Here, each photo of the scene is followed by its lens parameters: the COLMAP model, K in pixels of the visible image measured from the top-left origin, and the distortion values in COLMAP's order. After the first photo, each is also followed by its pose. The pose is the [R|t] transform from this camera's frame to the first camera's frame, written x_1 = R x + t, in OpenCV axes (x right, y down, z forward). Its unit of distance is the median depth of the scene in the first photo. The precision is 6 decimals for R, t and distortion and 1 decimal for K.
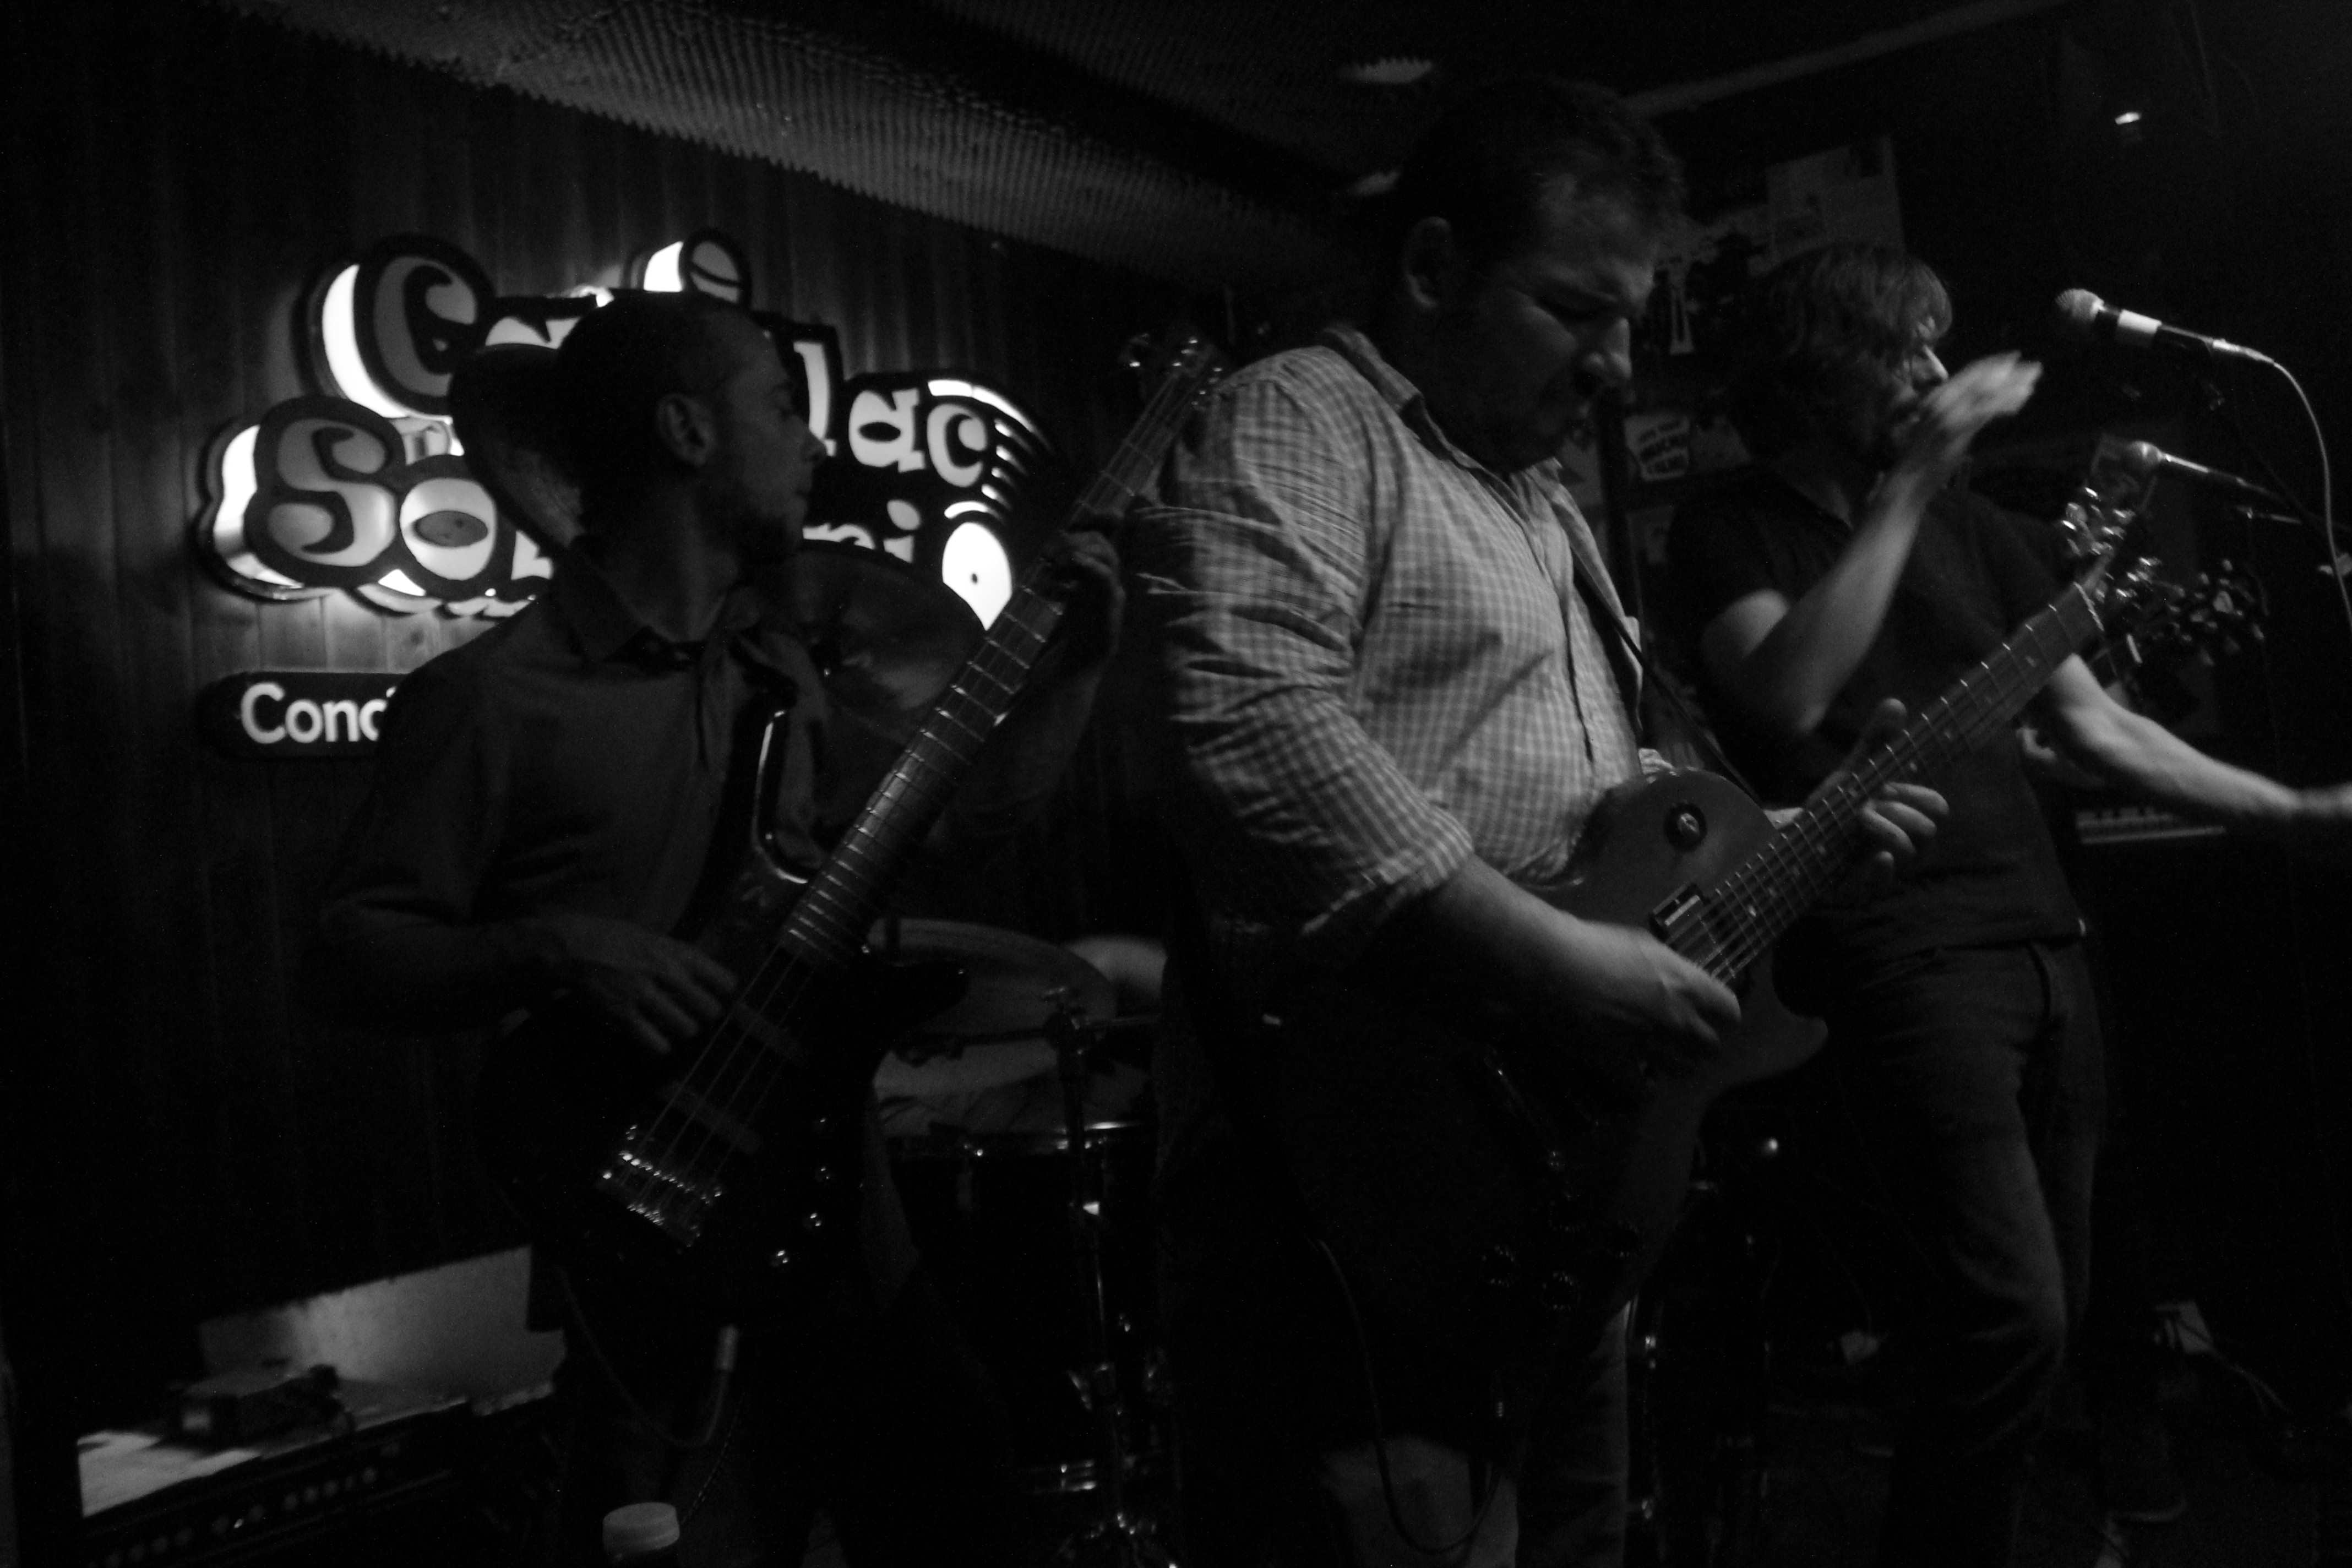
lens RADIAL K [[1979.4, 0, 1176.0], [0, 1979.4, 784.0], [0, 0, 1]] dist [-0.172537, 0.159739]
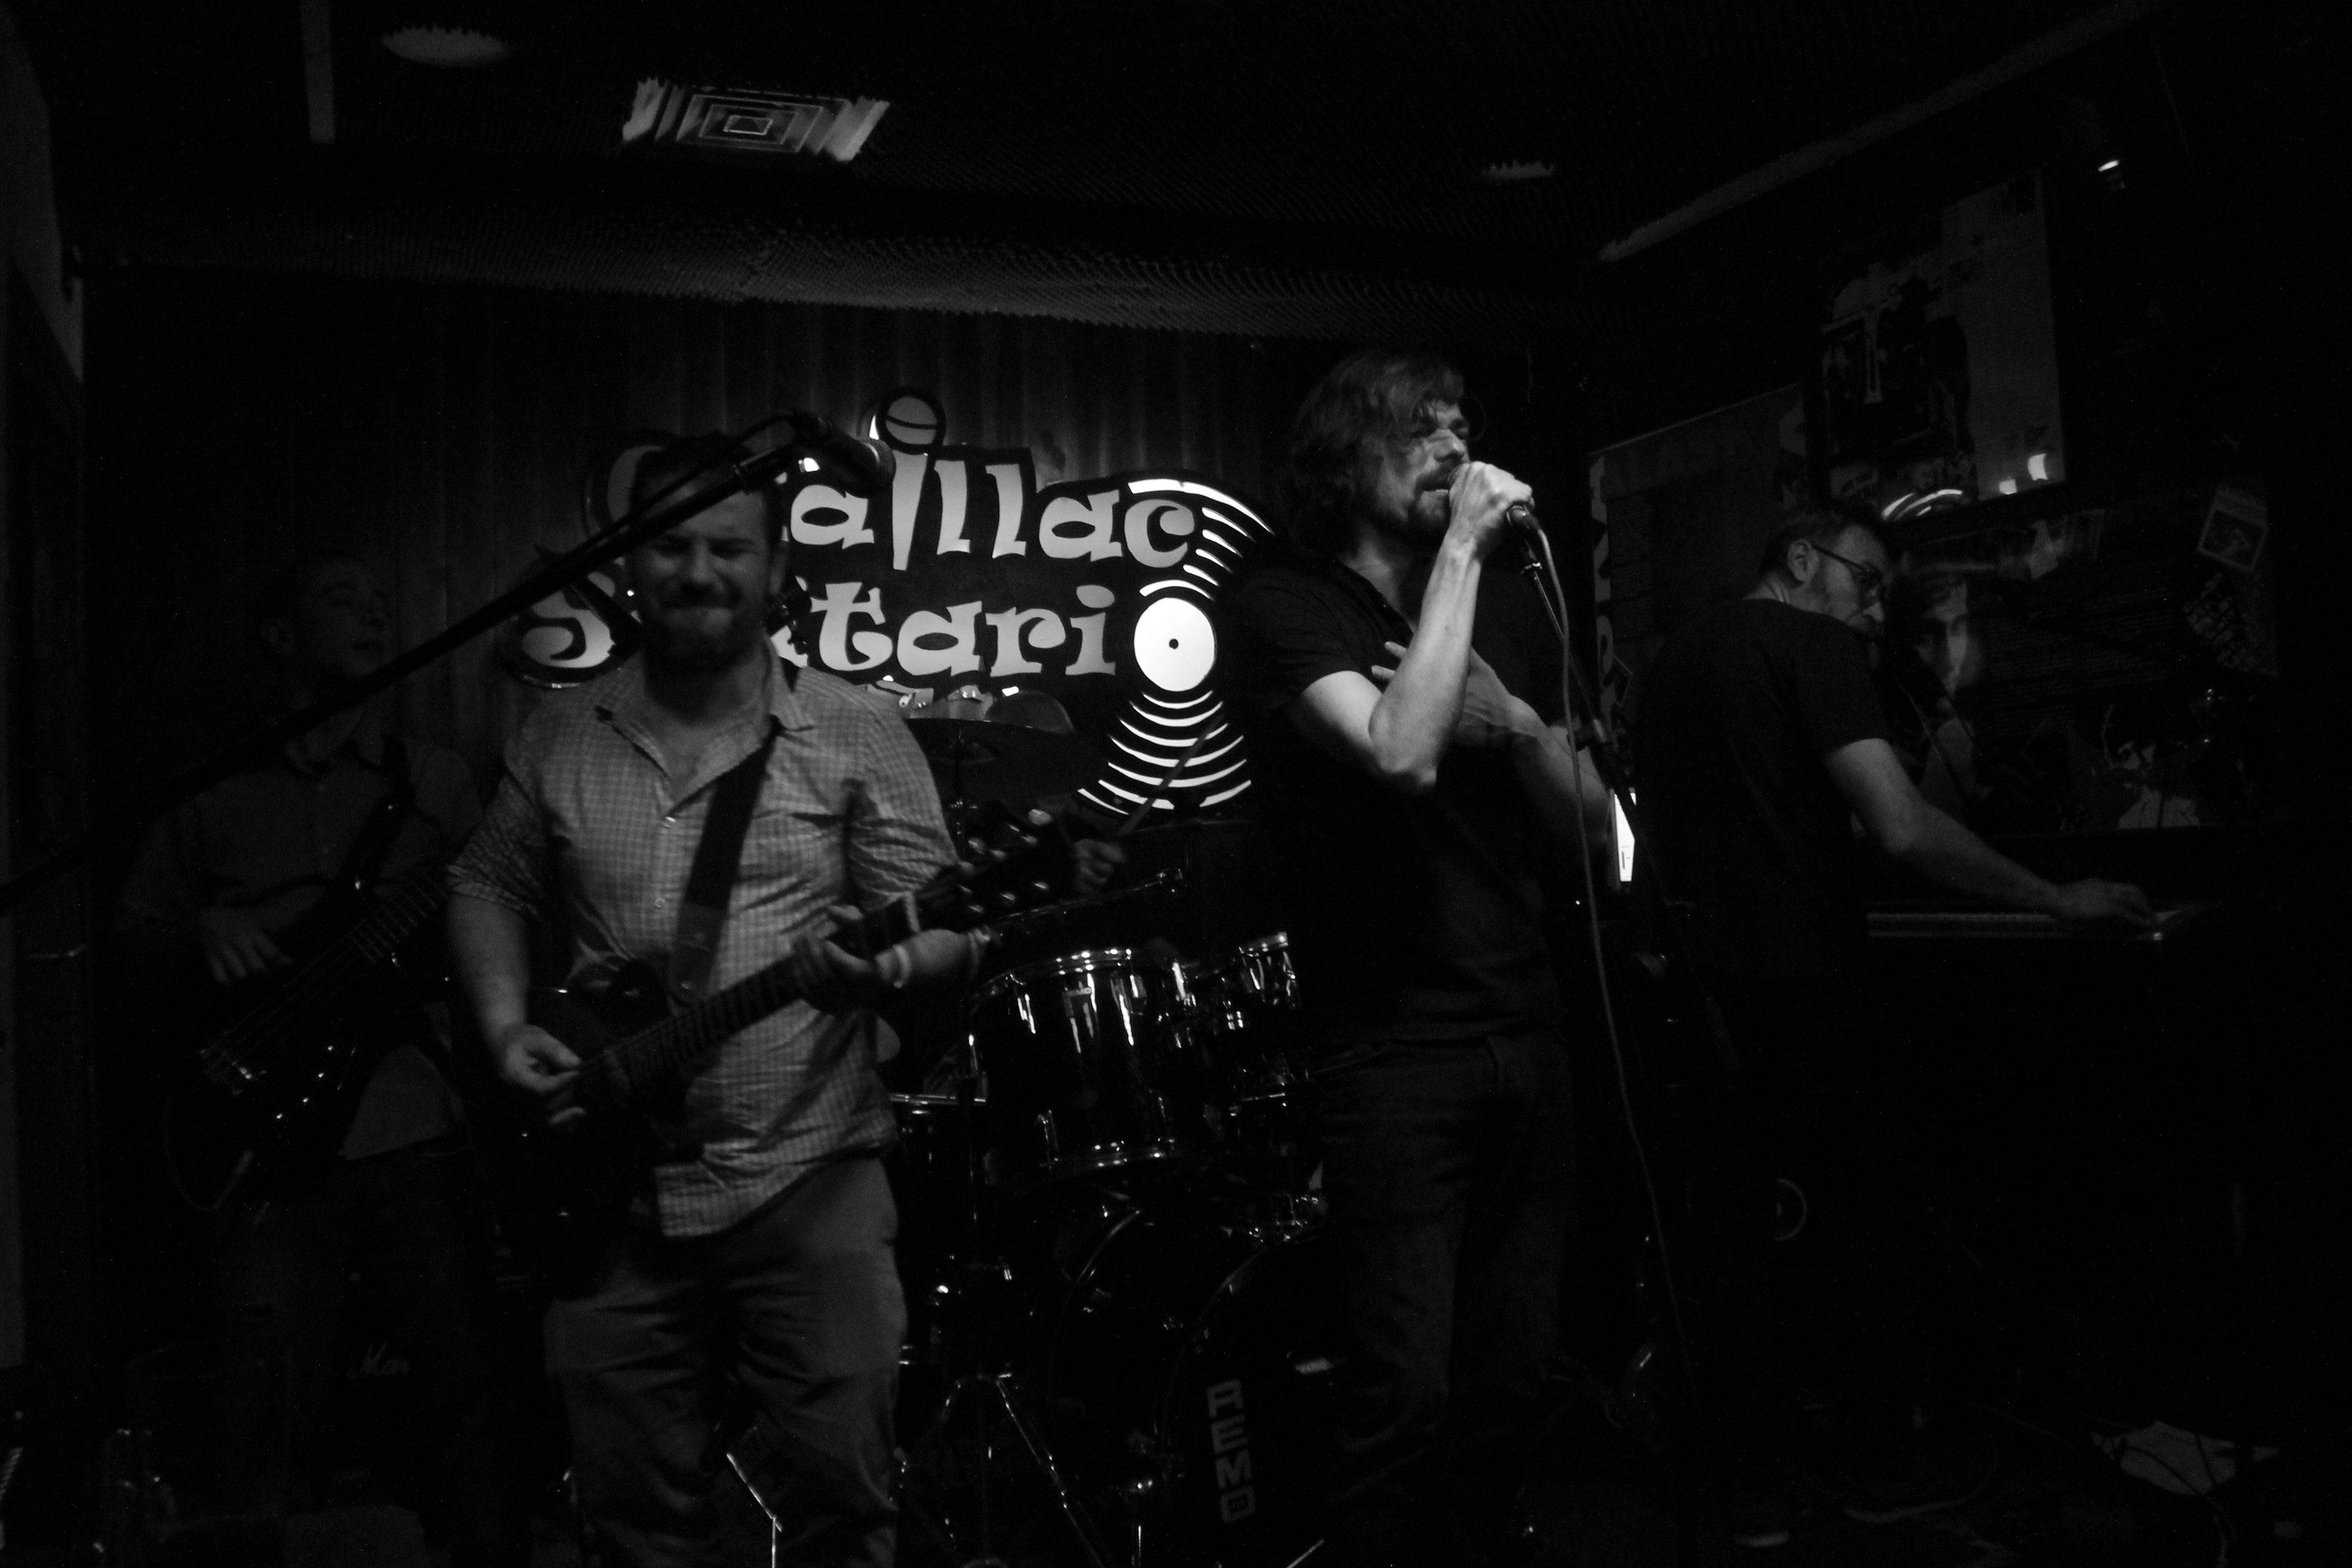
lens RADIAL K [[1979.4, 0, 1176.0], [0, 1979.4, 784.0], [0, 0, 1]] dist [-0.172537, 0.159739]
pose [[0.857563, 0.036200, -0.513104, 0.534297], [-0.019618, 0.999097, 0.037699, -0.066243], [0.514005, -0.022263, 0.857498, -0.033775]]
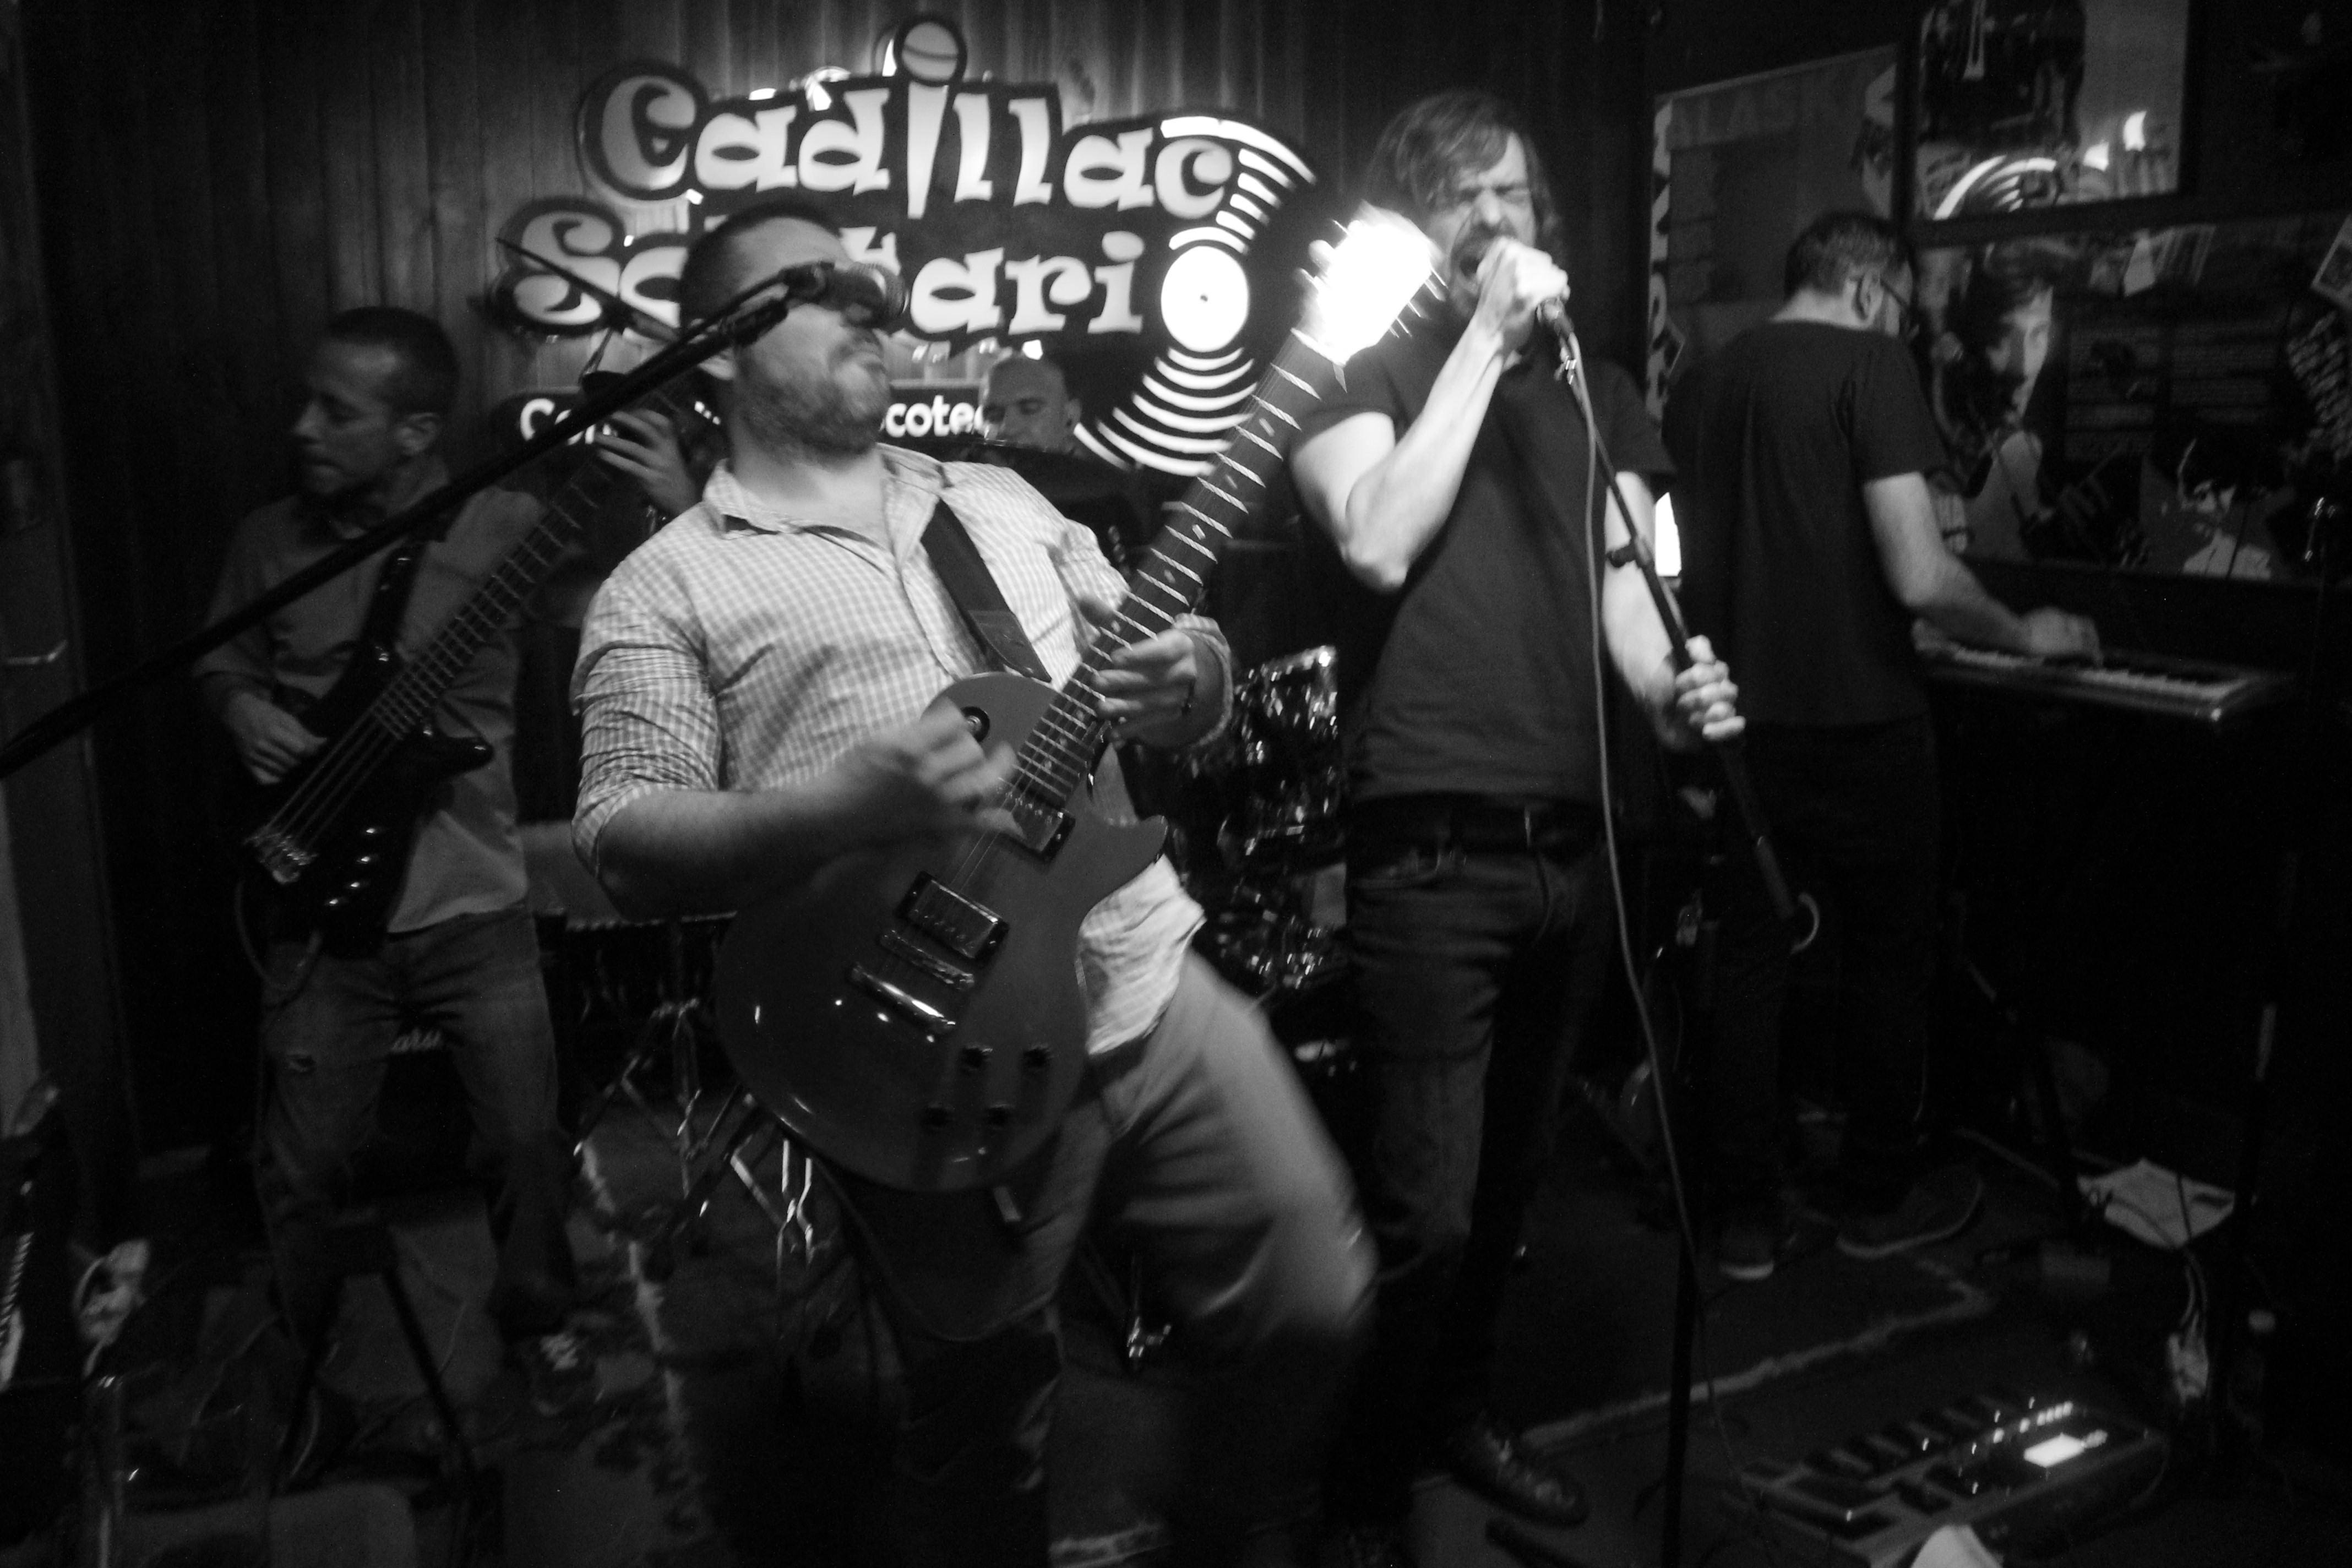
lens RADIAL K [[1979.4, 0, 1176.0], [0, 1979.4, 784.0], [0, 0, 1]] dist [-0.172537, 0.159739]
pose [[0.850264, 0.181754, -0.493981, 0.507218], [-0.054493, 0.963844, 0.260837, -0.131611], [0.523528, -0.194862, 0.829426, -0.000133]]
